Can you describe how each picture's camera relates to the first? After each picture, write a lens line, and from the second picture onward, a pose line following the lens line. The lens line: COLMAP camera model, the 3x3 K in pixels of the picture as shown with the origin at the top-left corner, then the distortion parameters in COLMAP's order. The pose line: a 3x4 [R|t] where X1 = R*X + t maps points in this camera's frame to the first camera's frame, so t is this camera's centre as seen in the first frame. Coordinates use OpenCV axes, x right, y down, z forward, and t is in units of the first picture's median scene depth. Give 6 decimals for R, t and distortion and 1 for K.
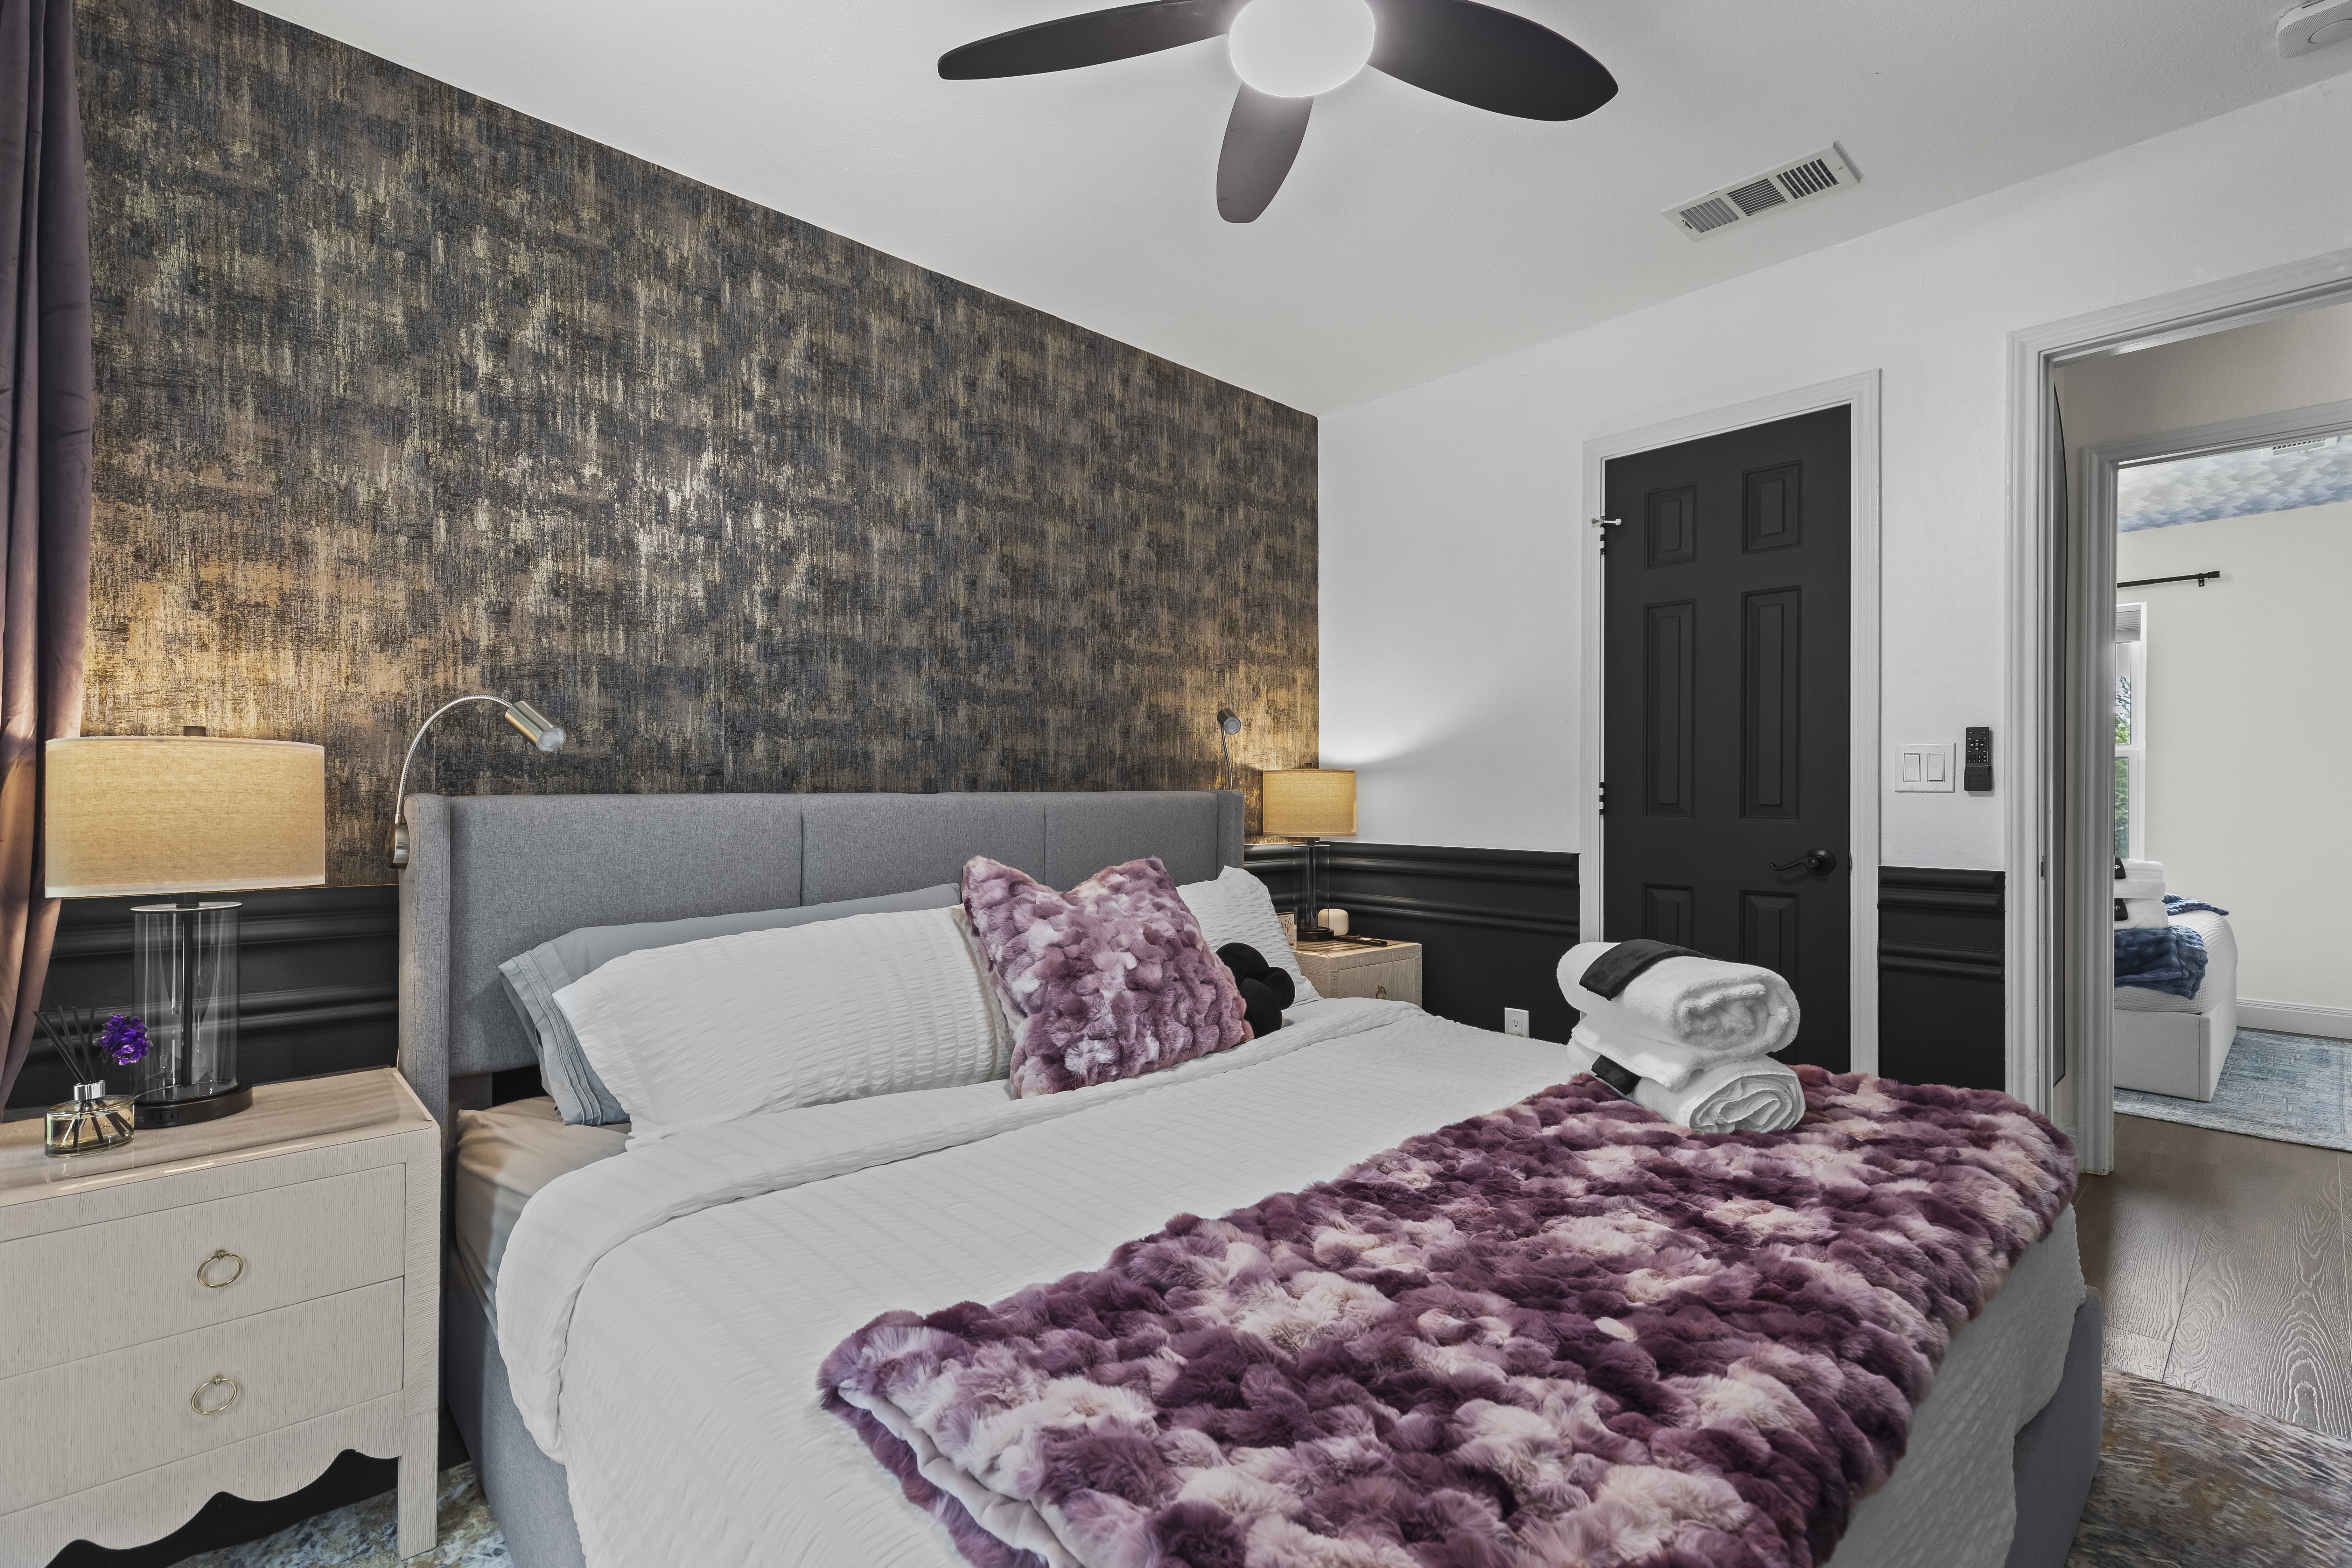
lens RADIAL K [[1068.2, 0, 1189.9], [0, 1068.2, 792.1], [0, 0, 1]] dist [0.010640, -0.000034]
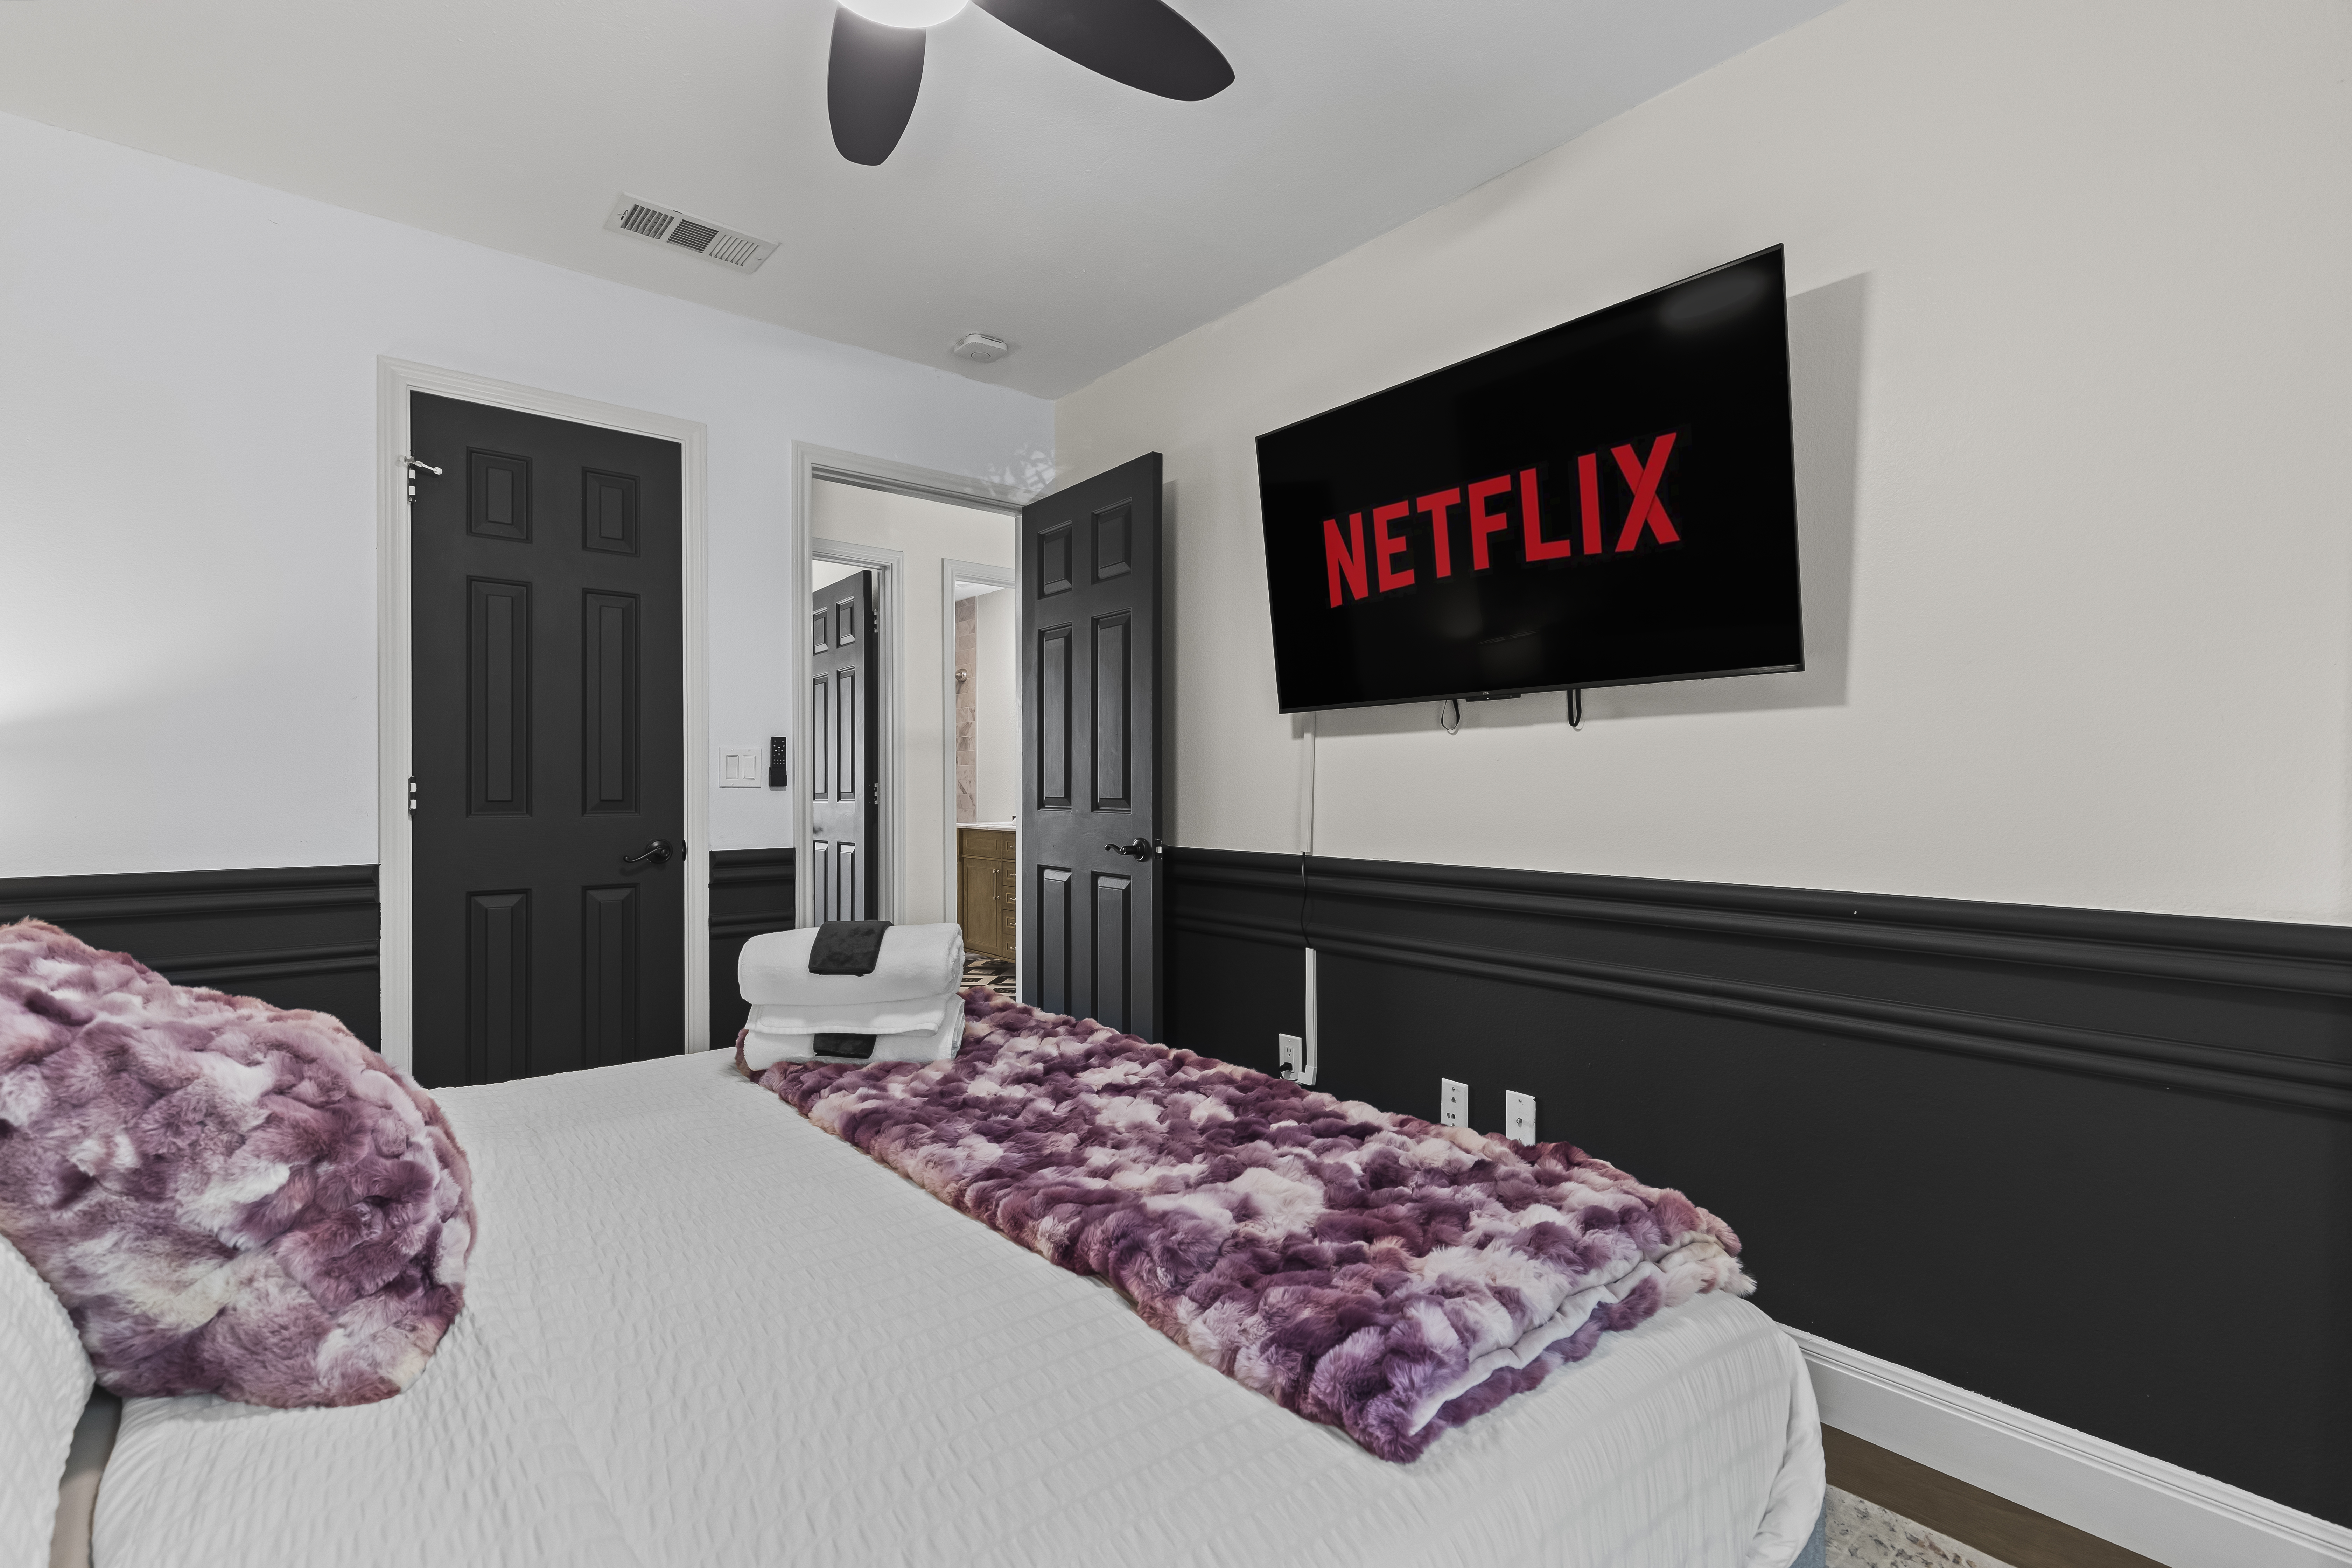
lens RADIAL K [[1060.1, 0, 1158.3], [0, 1060.1, 784.7], [0, 0, 1]] dist [0.001975, -0.000026]
pose [[0.069017, -0.000089, 0.997616, -0.478196], [0.004040, 0.999992, -0.000190, -0.000332], [-0.997607, 0.004043, 0.069016, 0.438955]]
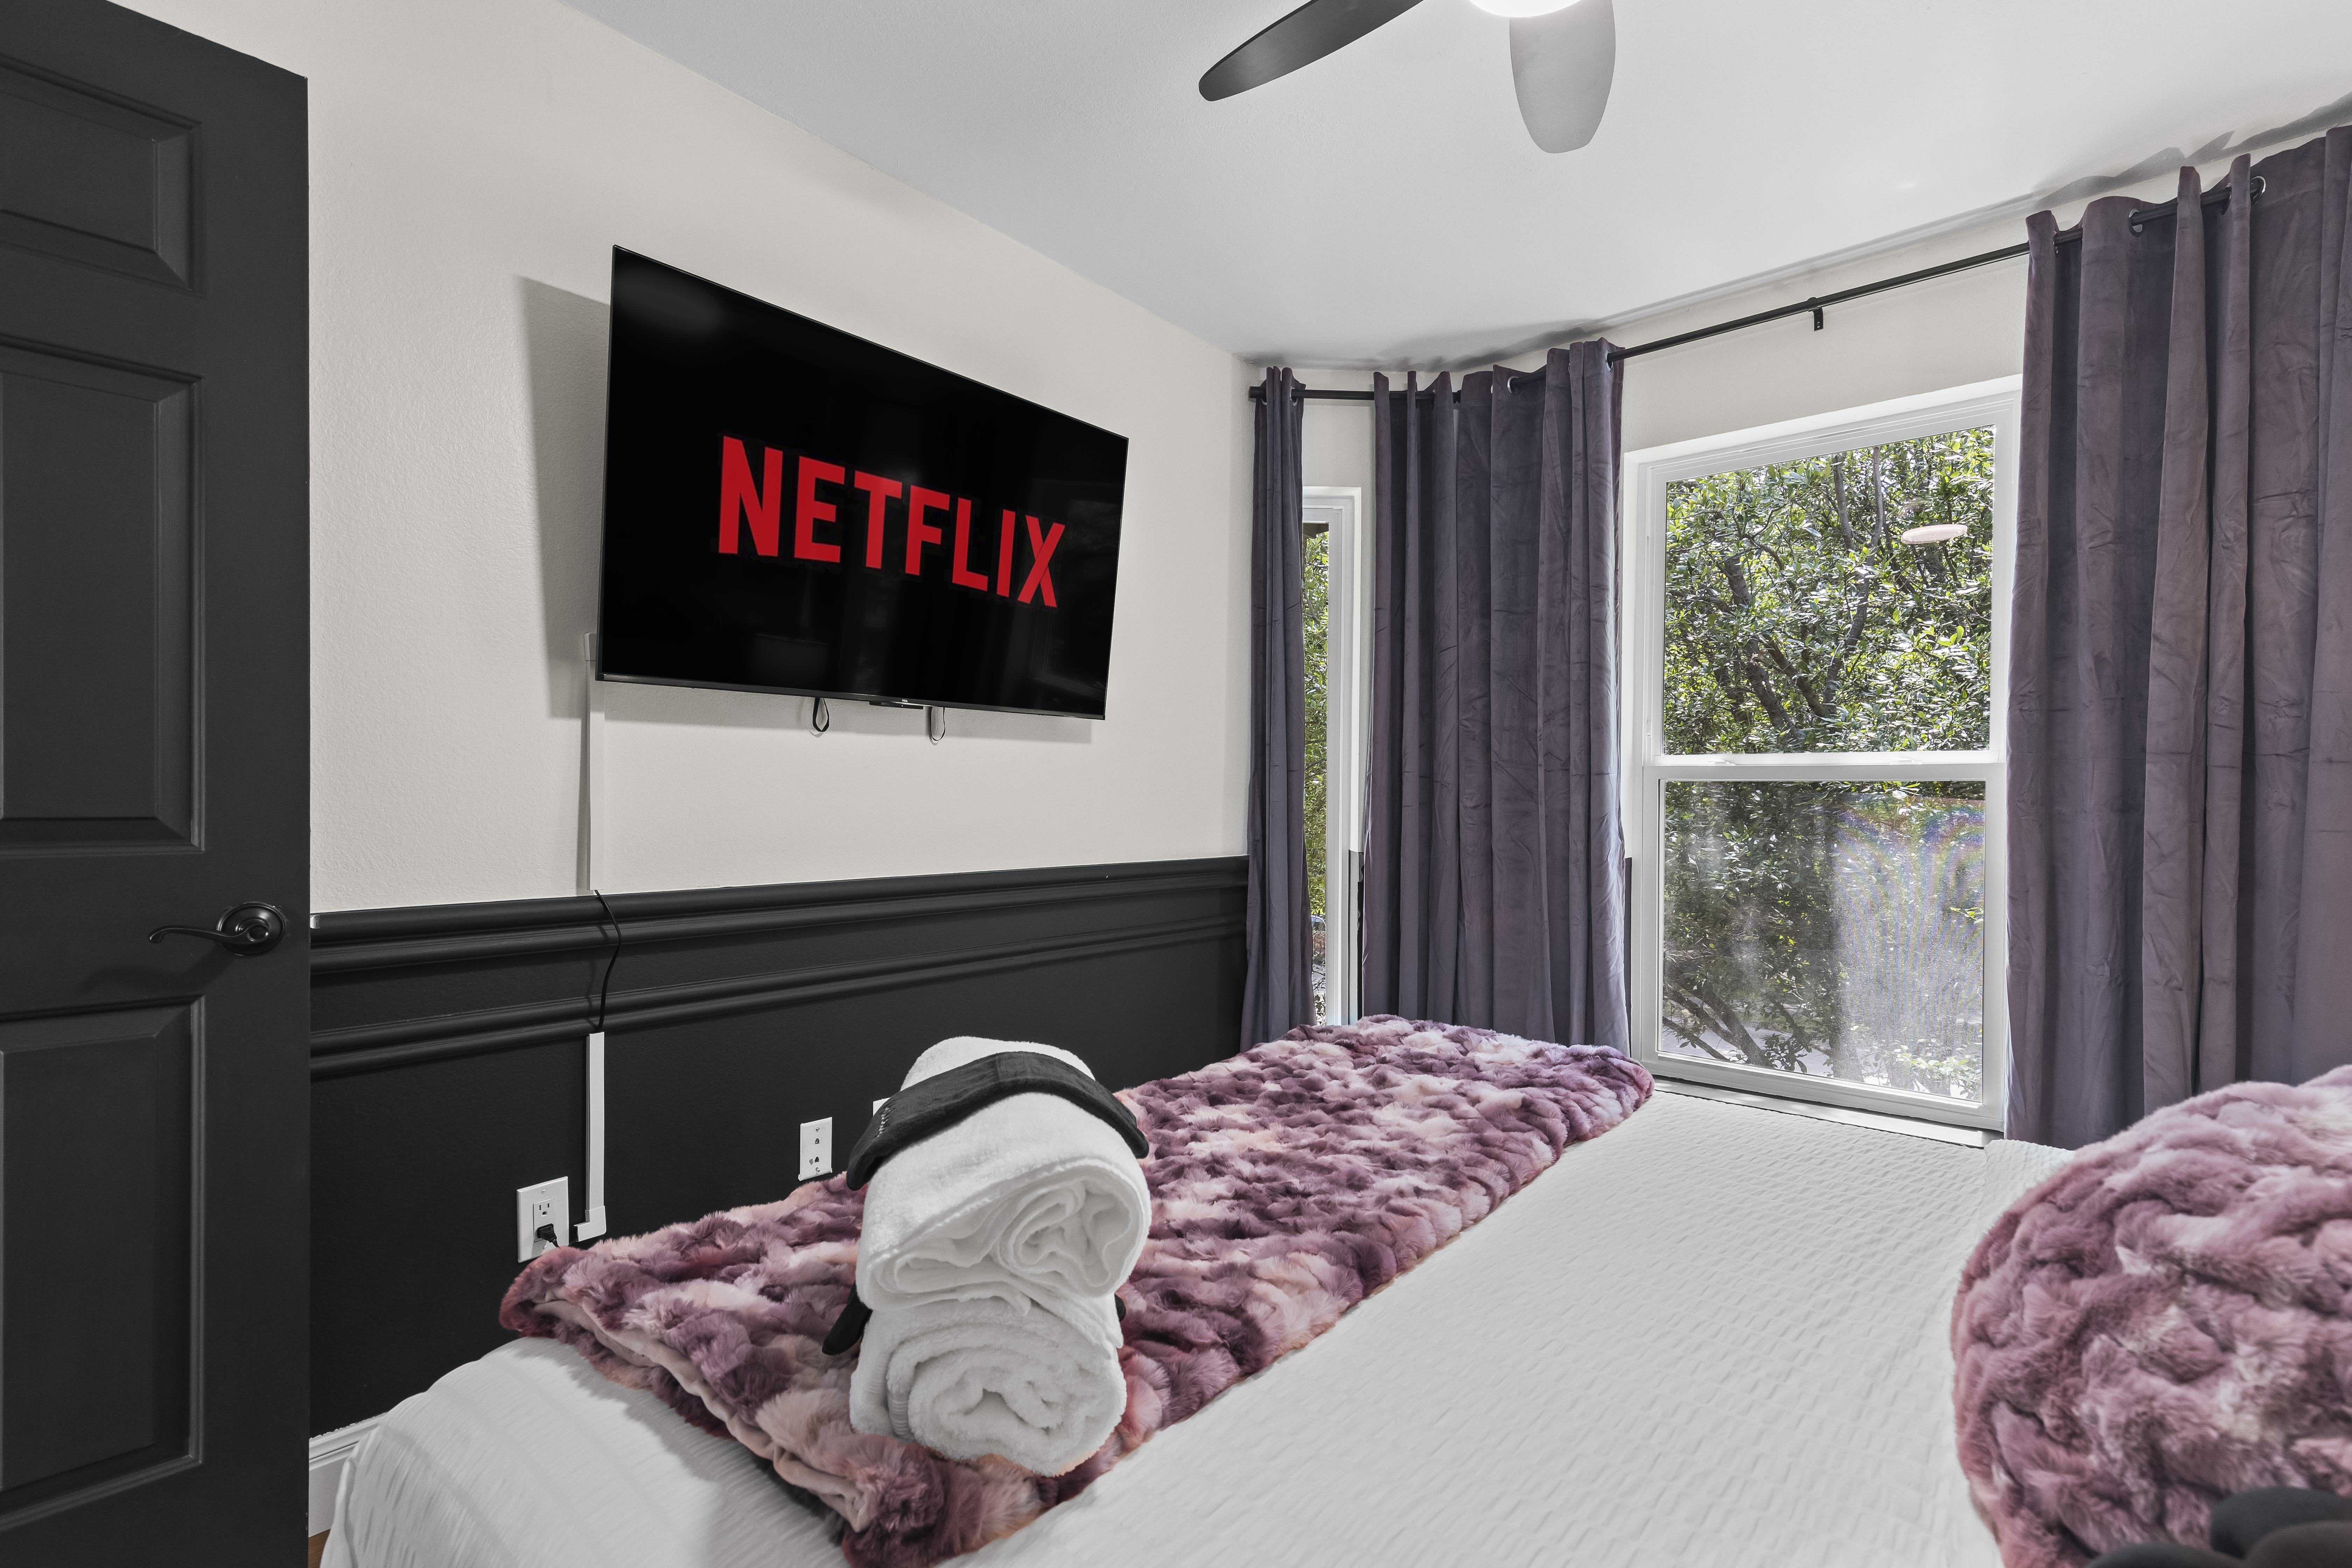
lens RADIAL K [[1068.2, 0, 1189.9], [0, 1068.2, 792.1], [0, 0, 1]] dist [0.010640, -0.000034]
pose [[-0.995472, -0.004917, -0.094931, 0.288526], [-0.004727, 0.999986, -0.002230, 0.000914], [0.094941, -0.001771, -0.995481, 1.136988]]
